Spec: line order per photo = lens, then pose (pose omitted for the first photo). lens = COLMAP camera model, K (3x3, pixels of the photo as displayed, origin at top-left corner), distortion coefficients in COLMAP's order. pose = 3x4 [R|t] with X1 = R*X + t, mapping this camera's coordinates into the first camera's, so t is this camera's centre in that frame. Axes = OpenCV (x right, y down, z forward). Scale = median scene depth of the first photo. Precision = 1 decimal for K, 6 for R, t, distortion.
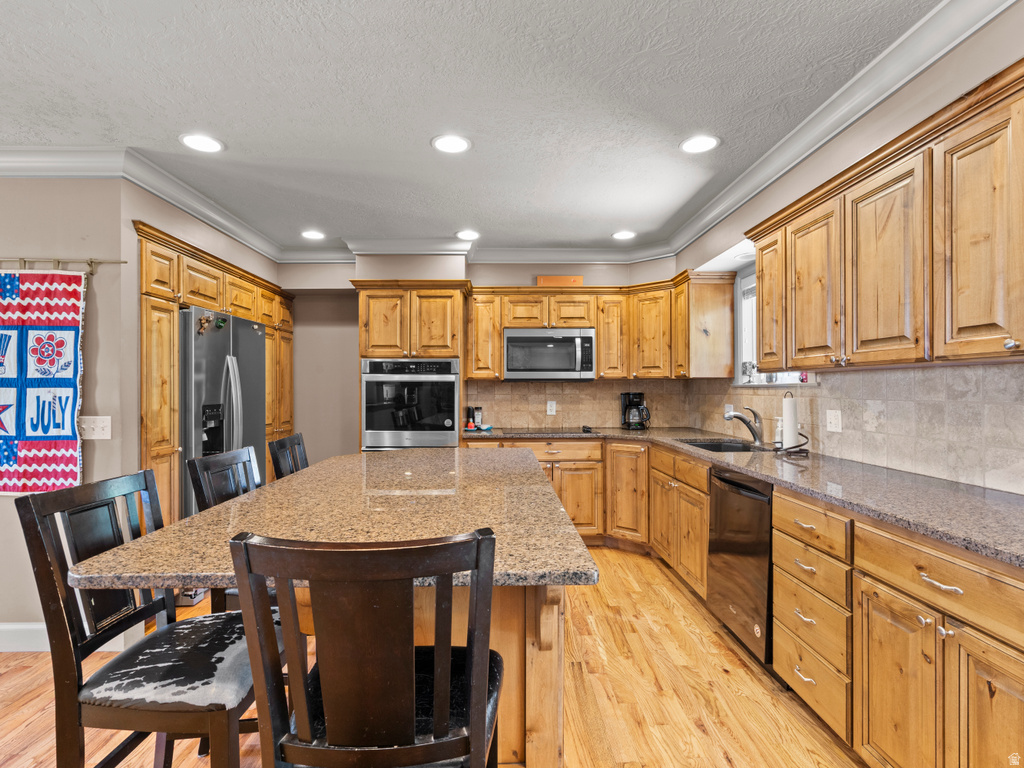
lens RADIAL K [[522.3, 0, 508.3], [0, 522.3, 387.1], [0, 0, 1]] dist [-0.011928, 0.006831]
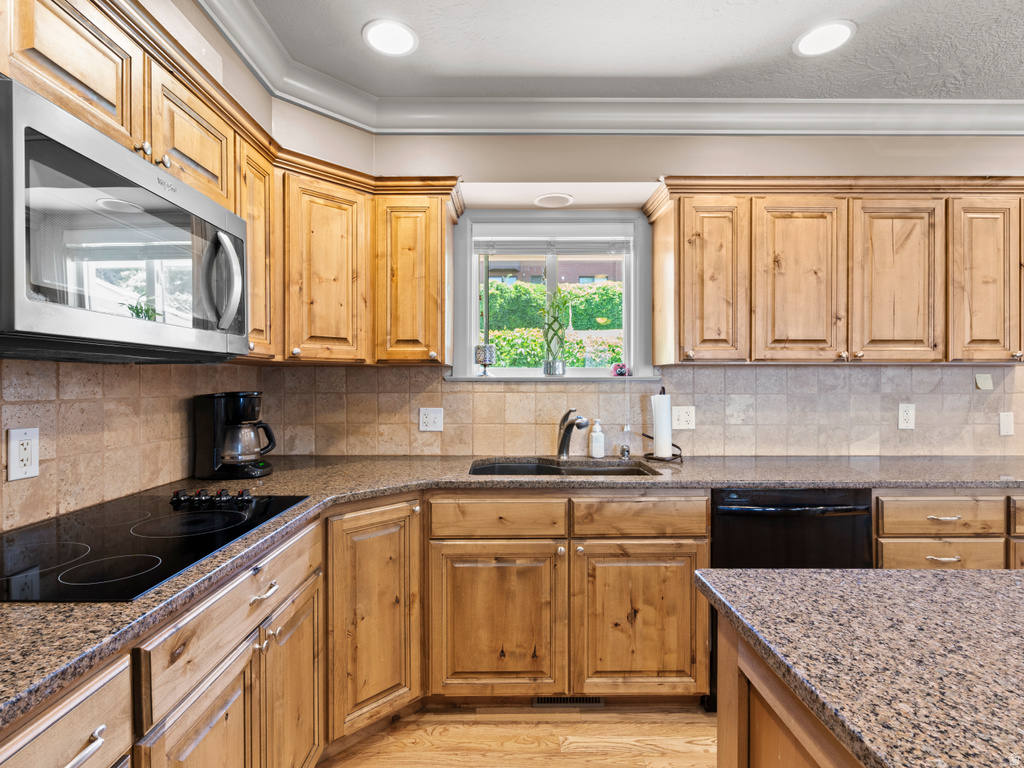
lens RADIAL K [[522.3, 0, 508.3], [0, 522.3, 387.1], [0, 0, 1]] dist [-0.011928, 0.006831]
pose [[0.020335, -0.005601, 0.999778, -0.262318], [-0.002816, 0.999980, 0.005659, 0.004272], [-0.999789, -0.002931, 0.020319, 1.054050]]
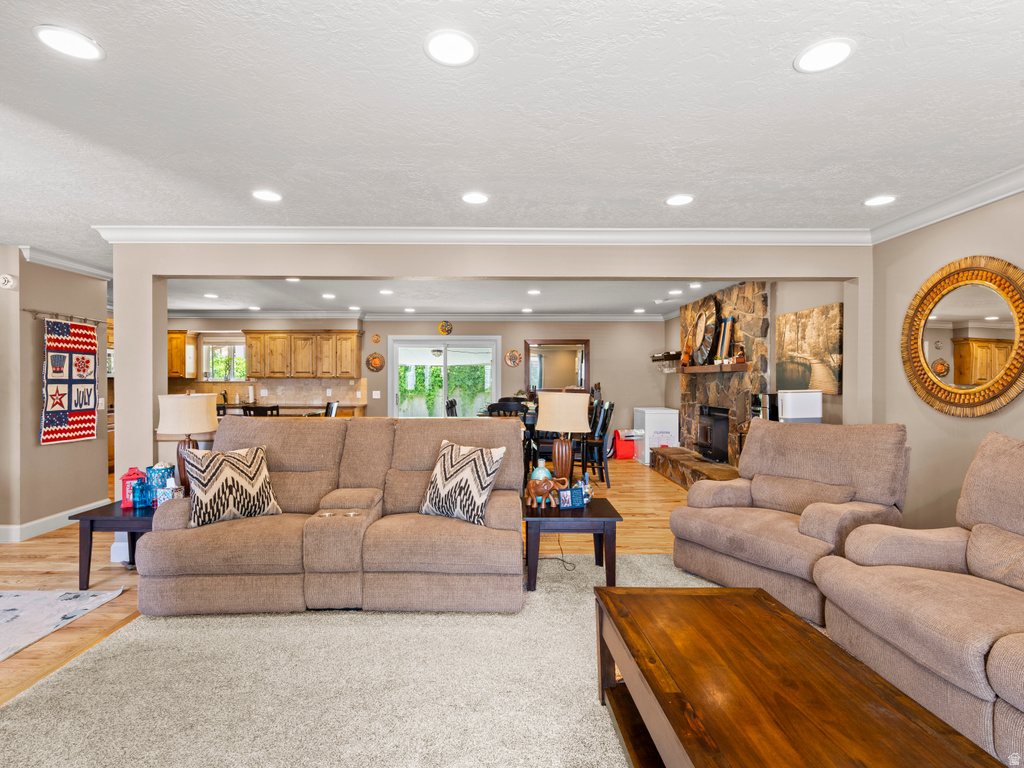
lens RADIAL K [[522.3, 0, 508.3], [0, 522.3, 387.1], [0, 0, 1]] dist [-0.011928, 0.006831]
pose [[0.008671, -0.012047, 0.999890, -2.140156], [-0.004730, 0.999916, 0.012089, -0.014202], [-0.999951, -0.004835, 0.008613, -0.457860]]
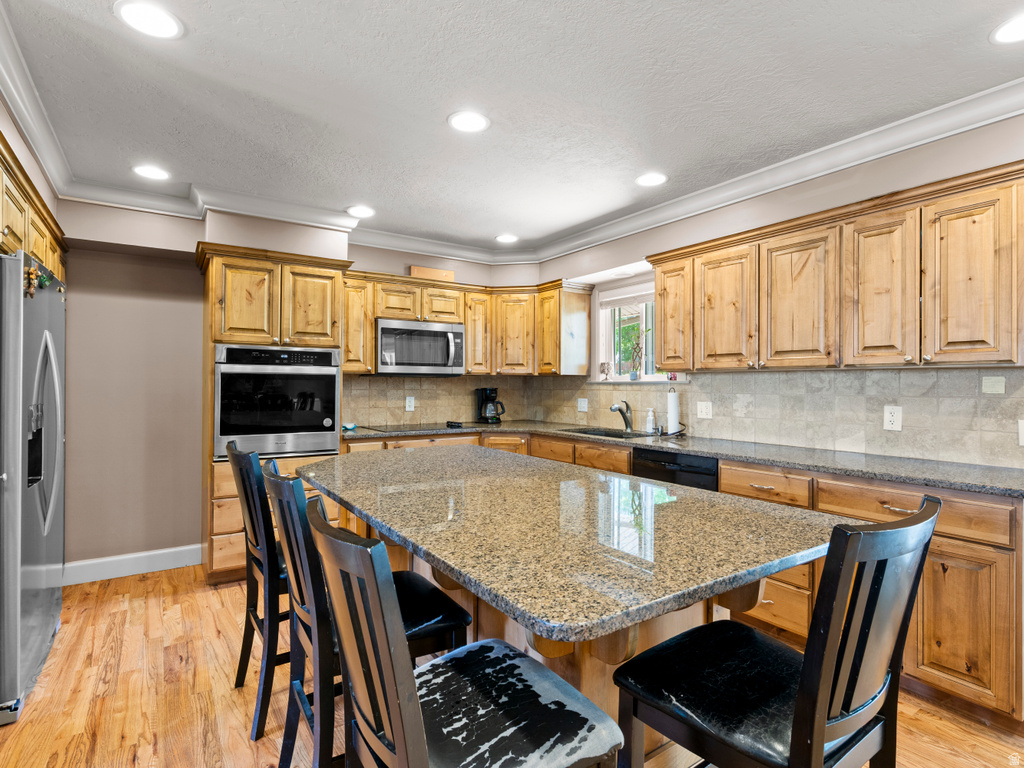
lens RADIAL K [[526.1, 0, 507.6], [0, 526.1, 382.9], [0, 0, 1]] dist [-0.014581, 0.010170]
pose [[0.841414, 0.007479, 0.540339, -0.412344], [-0.007864, 0.999968, -0.001595, 0.002226], [-0.540333, -0.002907, 0.841446, 0.125608]]
